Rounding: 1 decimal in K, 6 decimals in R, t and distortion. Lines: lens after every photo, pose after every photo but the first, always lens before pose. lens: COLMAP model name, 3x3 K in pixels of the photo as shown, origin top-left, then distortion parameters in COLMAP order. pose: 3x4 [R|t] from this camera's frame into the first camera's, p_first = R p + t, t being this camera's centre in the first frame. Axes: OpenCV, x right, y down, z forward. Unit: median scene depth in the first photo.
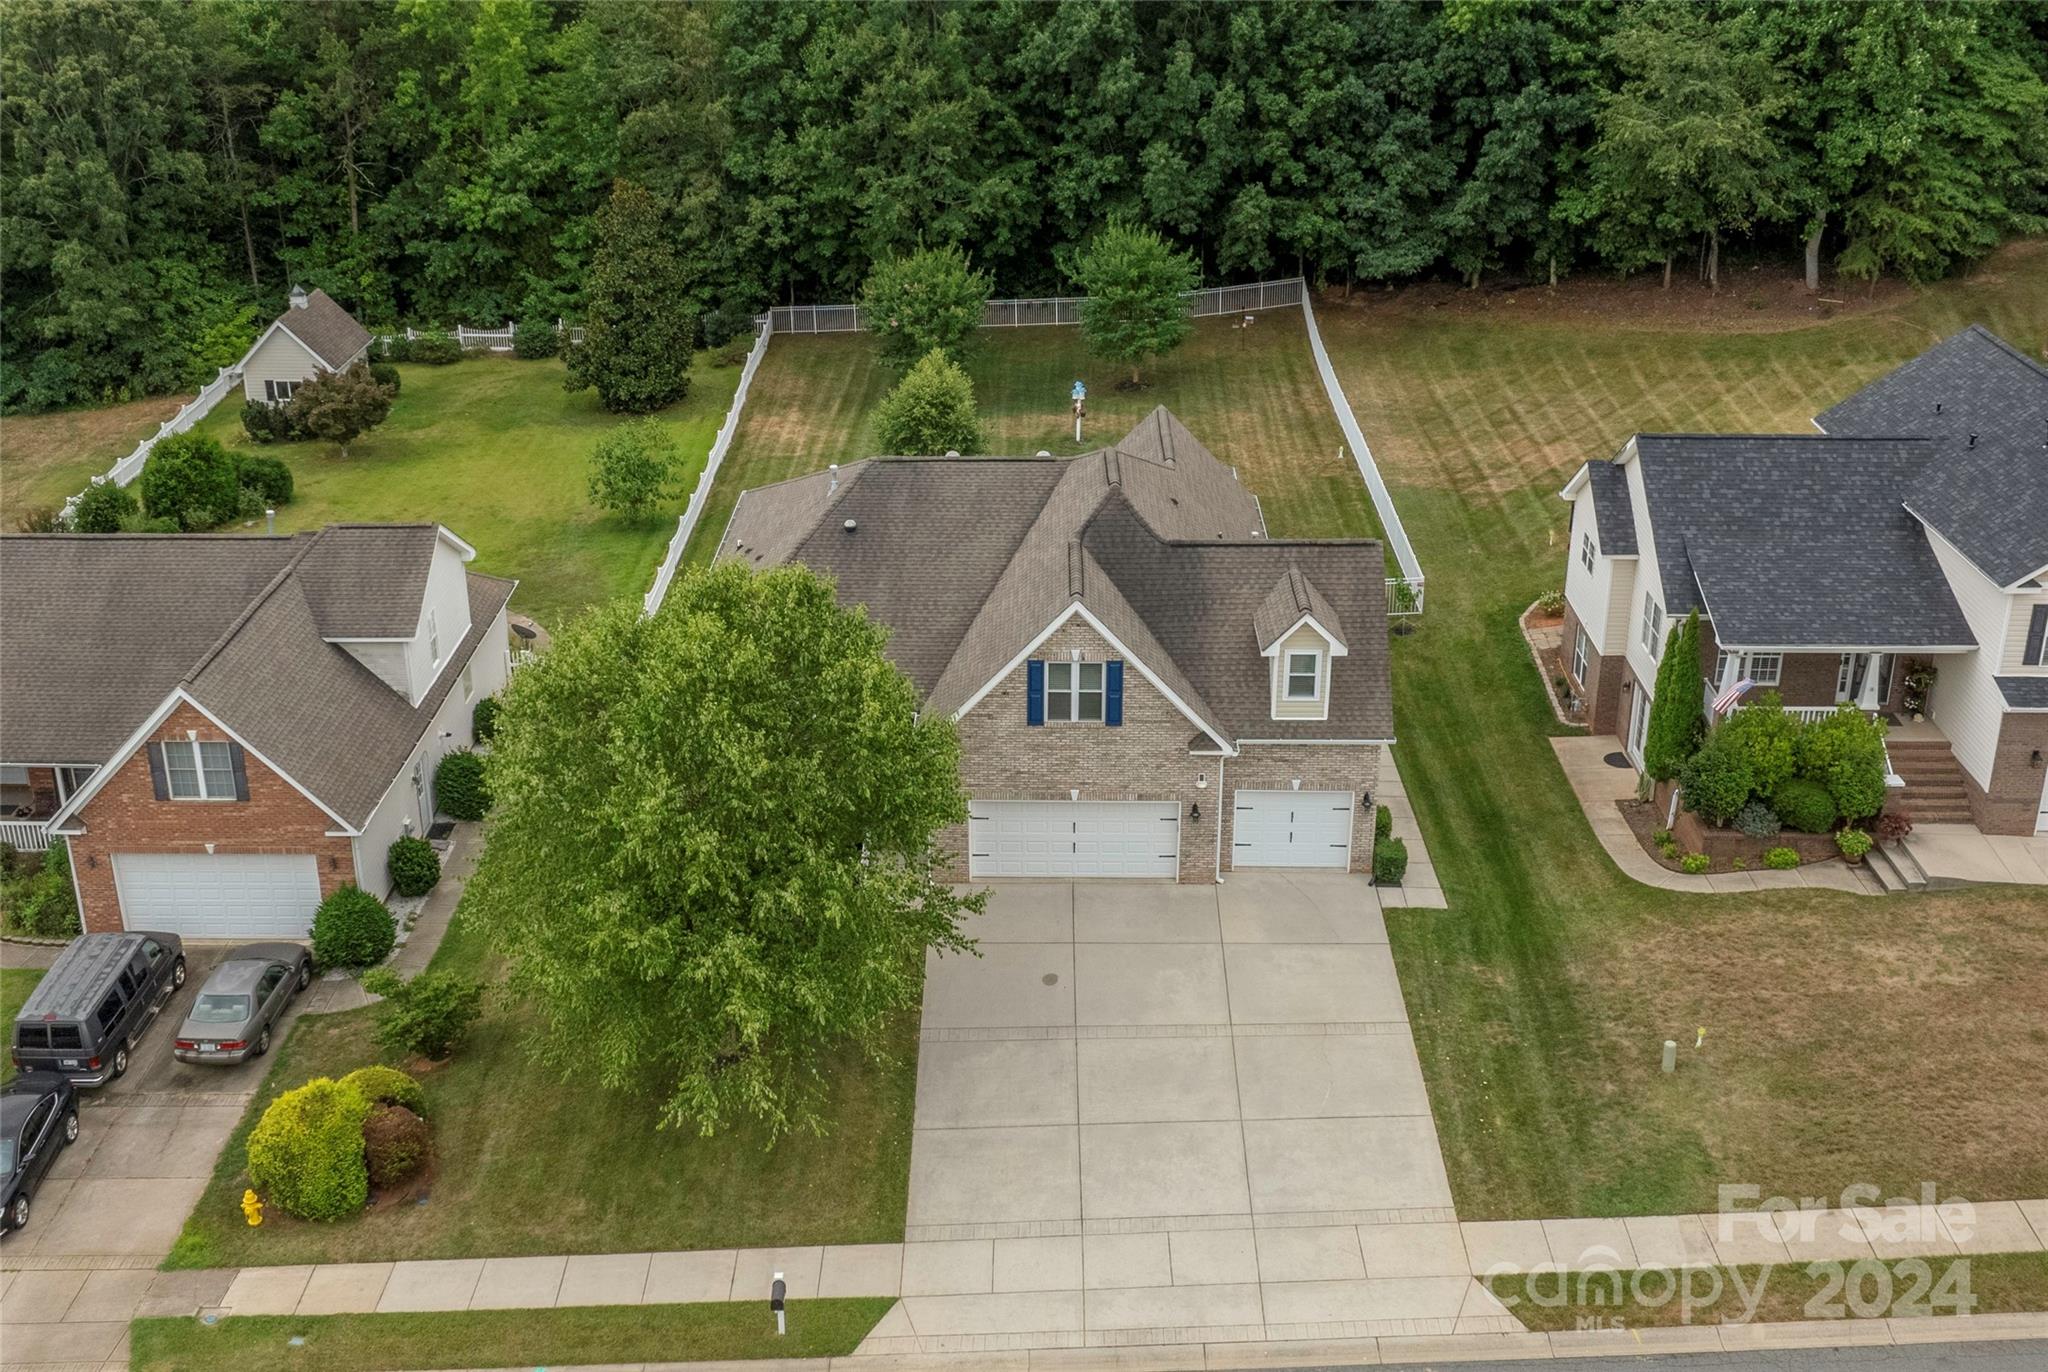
lens RADIAL K [[2184.8, 0, 1023.3], [0, 2184.8, 681.5], [0, 0, 1]] dist [-0.017015, 0.000000]
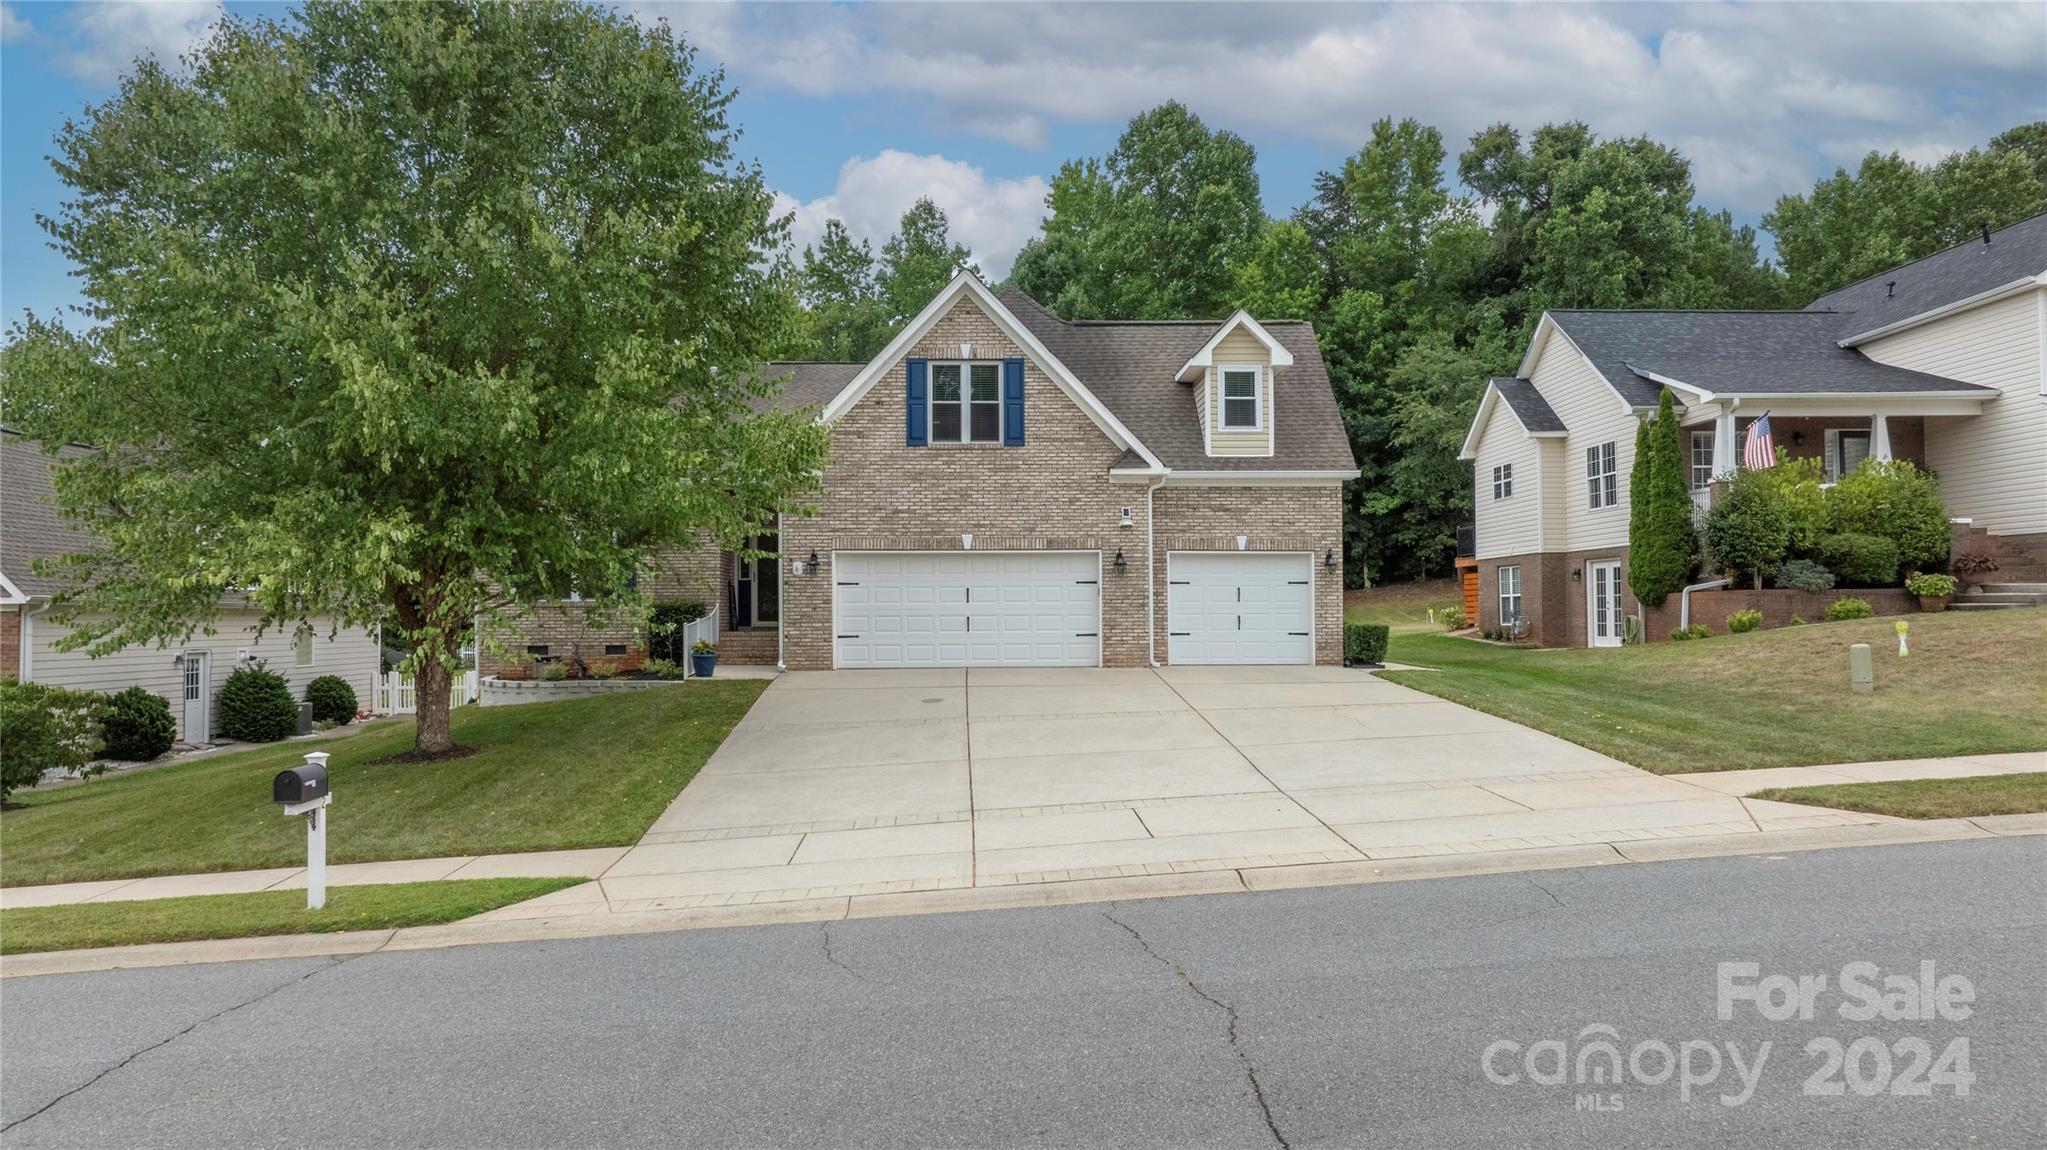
lens RADIAL K [[1445.9, 0, 1023.6], [0, 1445.9, 582.5], [0, 0, 1]] dist [-0.028546, -0.004400]
pose [[0.998476, -0.004291, 0.055022, 0.015239], [0.027606, 0.902123, -0.430596, 0.293841], [-0.047789, 0.431458, 0.900866, 0.539421]]
